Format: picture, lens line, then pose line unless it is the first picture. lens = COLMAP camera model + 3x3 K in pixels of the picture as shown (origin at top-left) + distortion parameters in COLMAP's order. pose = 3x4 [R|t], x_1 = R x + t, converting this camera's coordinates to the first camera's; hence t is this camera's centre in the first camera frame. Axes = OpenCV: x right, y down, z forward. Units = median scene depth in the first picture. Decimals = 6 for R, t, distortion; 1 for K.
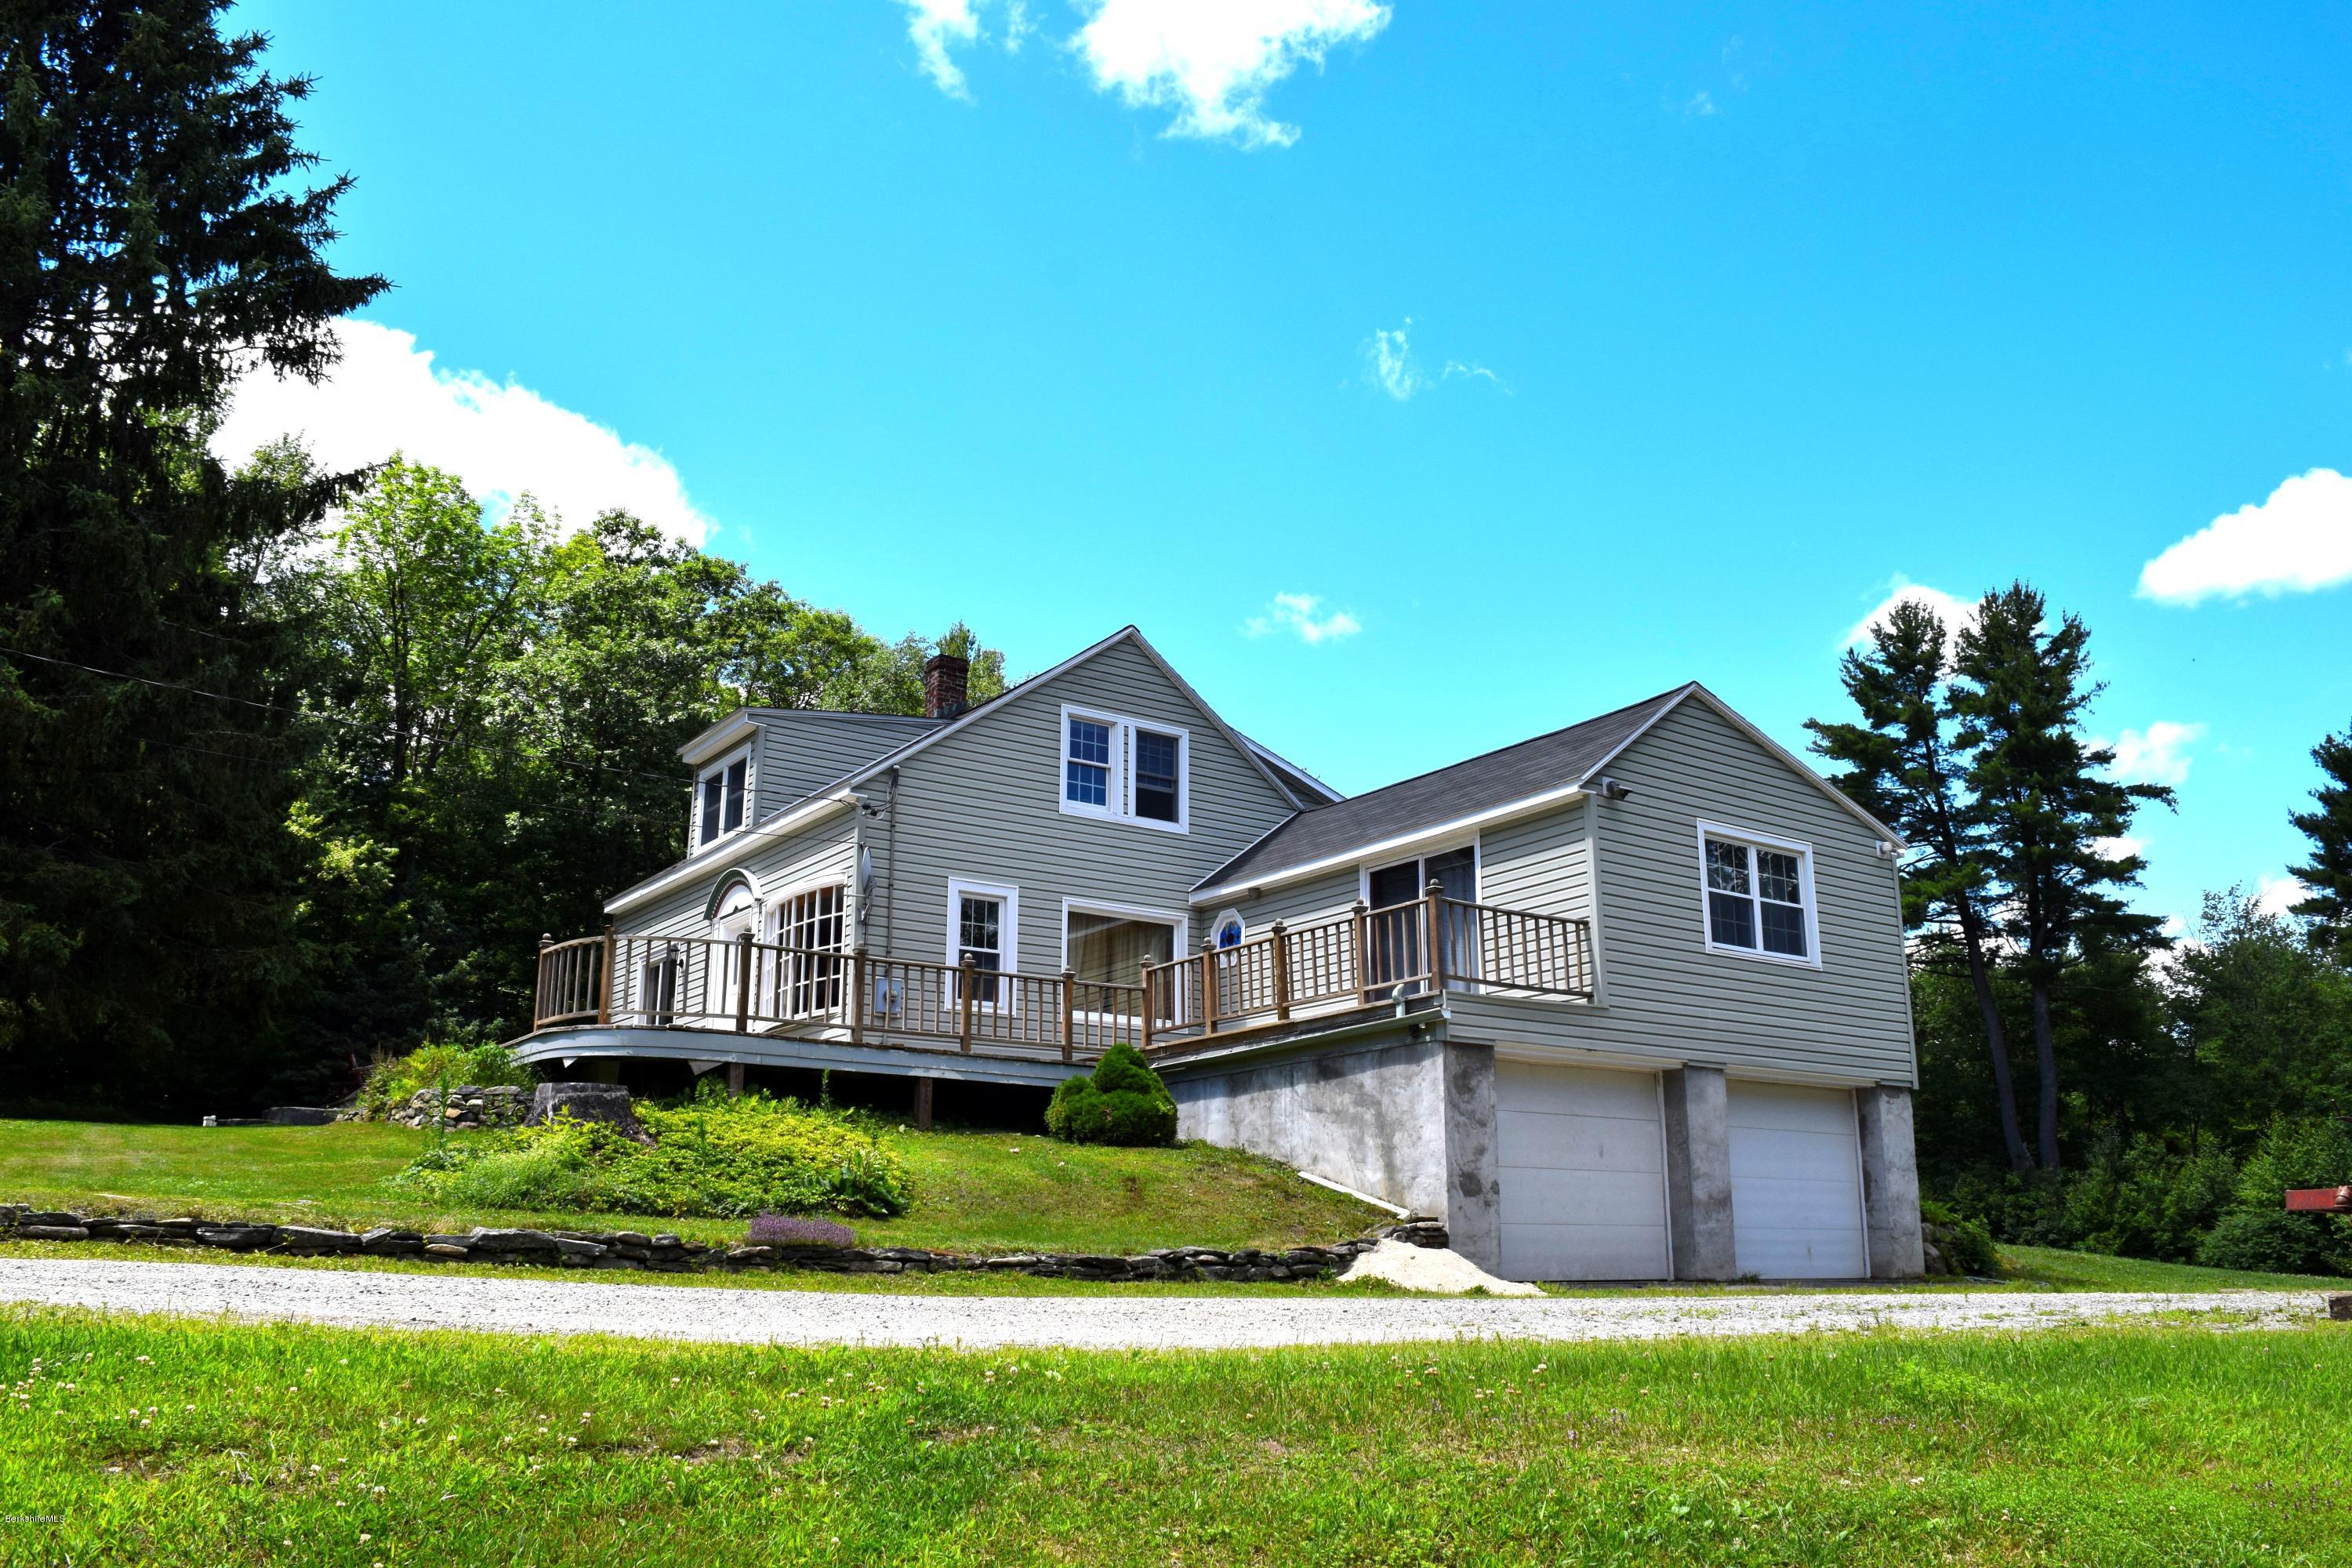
lens RADIAL K [[1833.9, 0, 1190.7], [0, 1833.9, 785.6], [0, 0, 1]] dist [-0.085273, 0.007546]
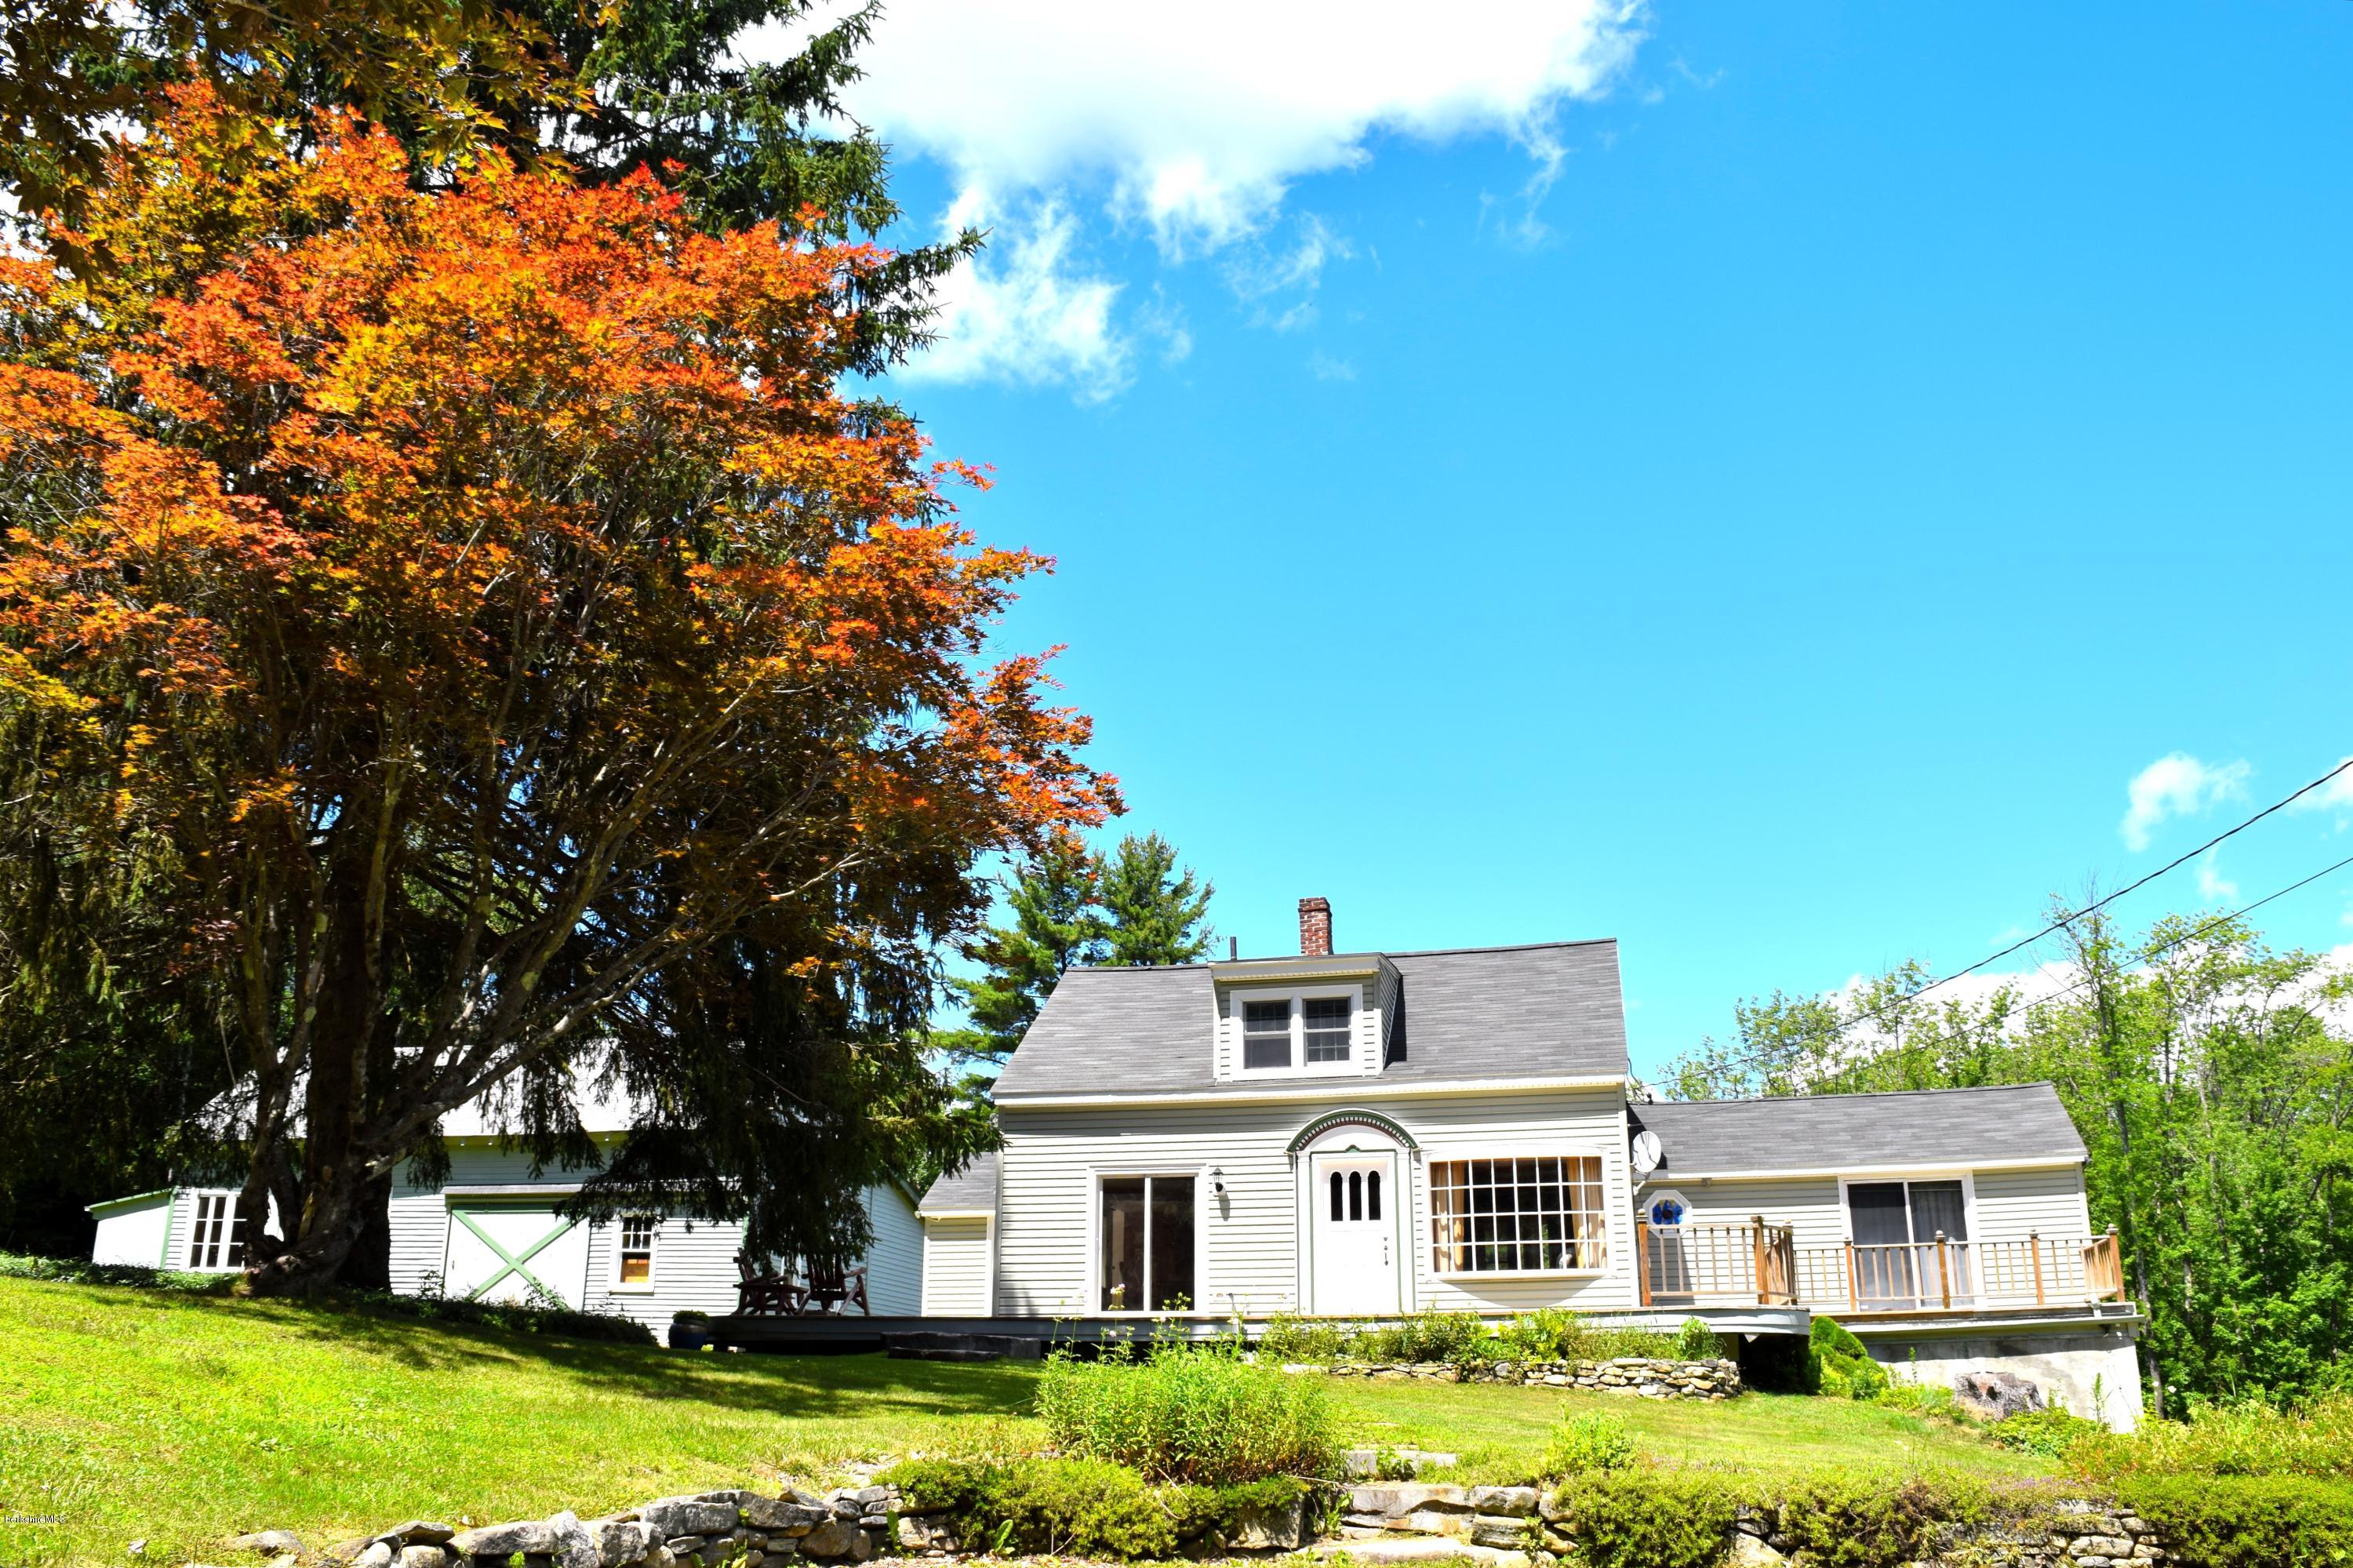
lens RADIAL K [[1882.1, 0, 1234.4], [0, 1882.1, 730.4], [0, 0, 1]] dist [-0.103633, 0.049984]
pose [[0.730344, 0.240492, 0.639344, -1.196503], [-0.180408, 0.970651, -0.159029, 0.021982], [-0.658825, 0.000803, 0.752296, 0.288494]]
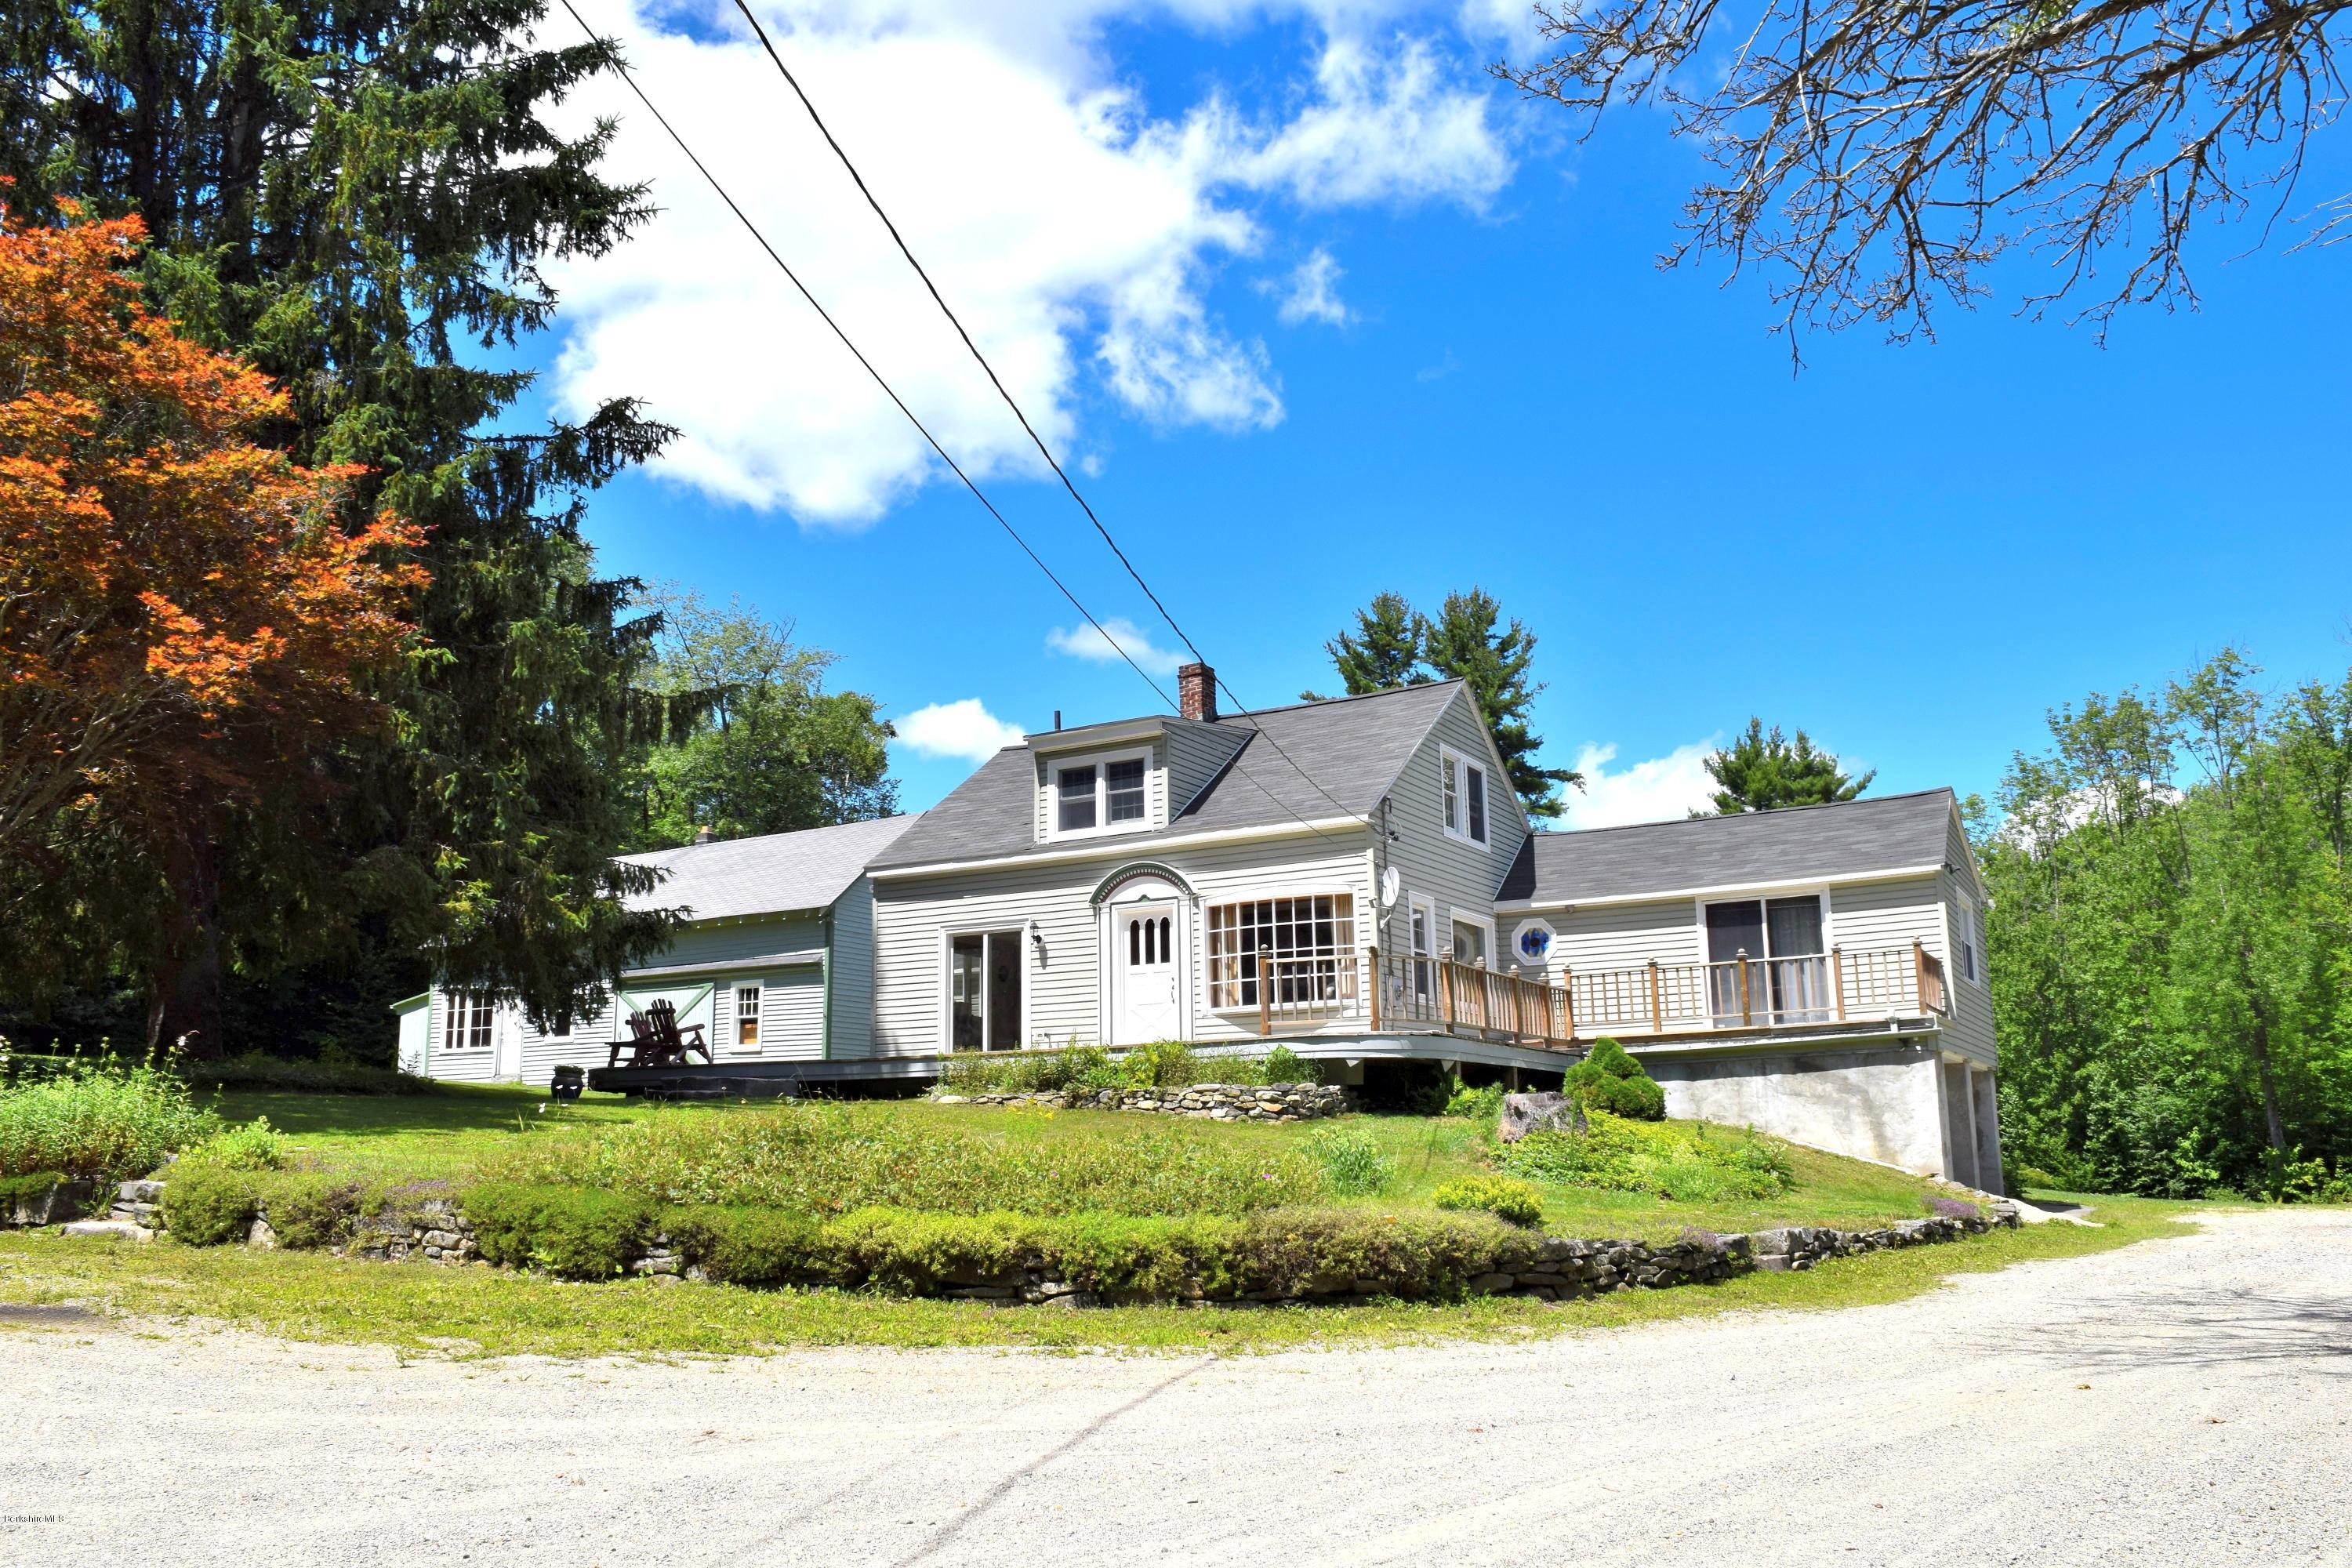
lens RADIAL K [[1822.7, 0, 1222.5], [0, 1822.7, 731.0], [0, 0, 1]] dist [-0.081255, 0.004582]
pose [[0.899738, 0.085724, 0.427929, -0.801818], [-0.098216, 0.995139, 0.007154, -0.053430], [-0.425235, -0.048467, 0.903784, -0.023042]]
